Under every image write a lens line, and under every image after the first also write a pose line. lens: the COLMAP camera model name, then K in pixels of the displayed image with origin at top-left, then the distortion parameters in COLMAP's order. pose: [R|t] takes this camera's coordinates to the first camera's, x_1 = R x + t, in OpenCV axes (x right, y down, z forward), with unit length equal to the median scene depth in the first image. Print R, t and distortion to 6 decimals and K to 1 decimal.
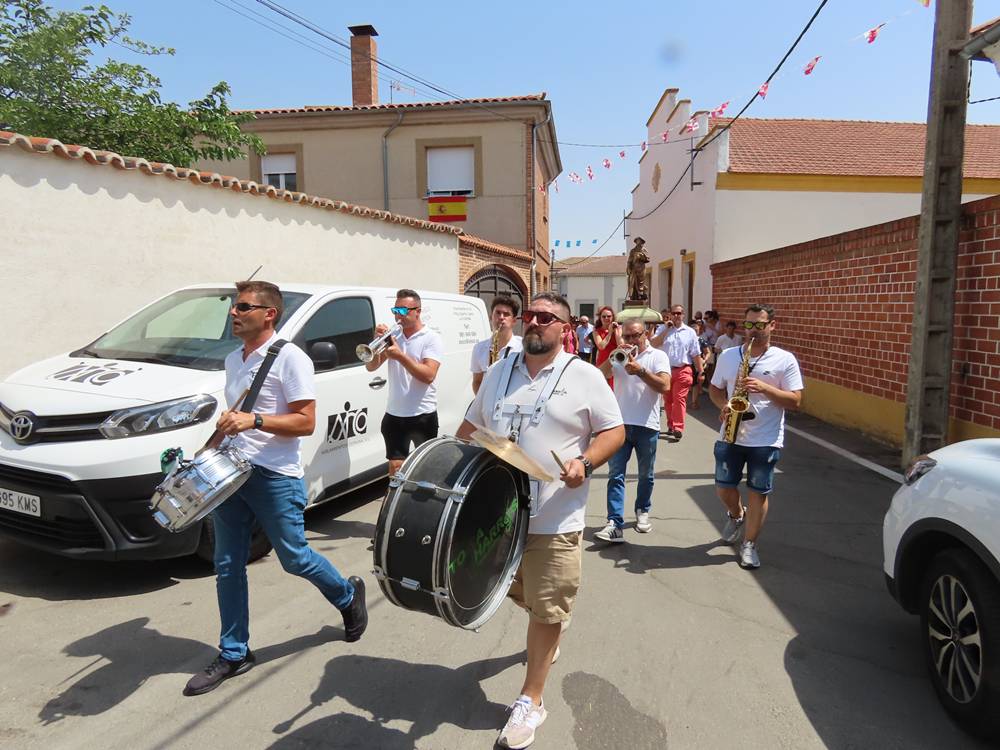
lens RADIAL K [[622.9, 0, 499.0], [0, 622.9, 371.4], [0, 0, 1]] dist [-0.004147, -0.001515]
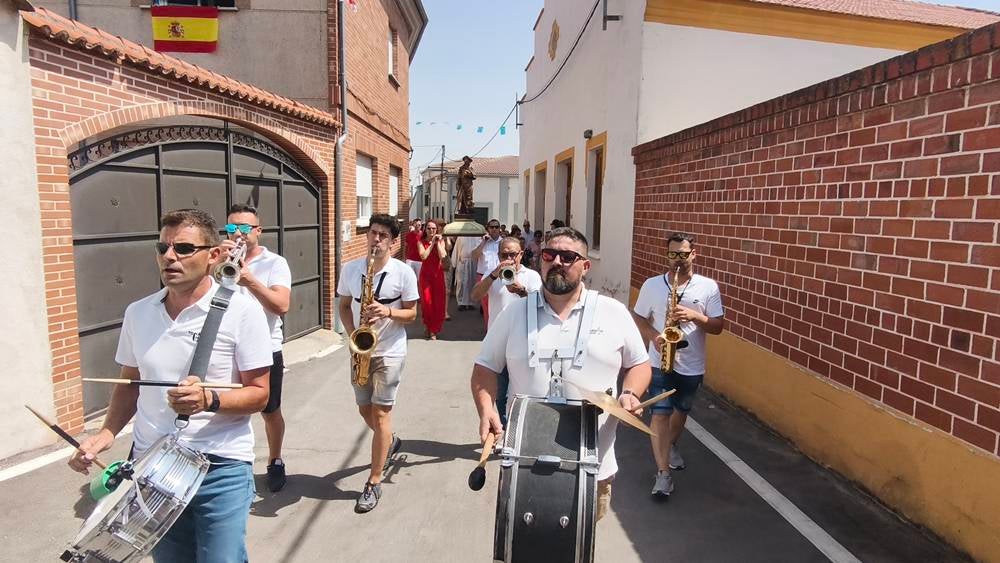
lens RADIAL K [[591.9, 0, 507.0], [0, 591.9, 287.7], [0, 0, 1]] dist [-0.002696, -0.003044]
pose [[0.986567, 0.007411, 0.163187, 0.158334], [-0.011993, 0.999561, 0.027109, -0.061692], [-0.162914, -0.028701, 0.986223, 0.566724]]
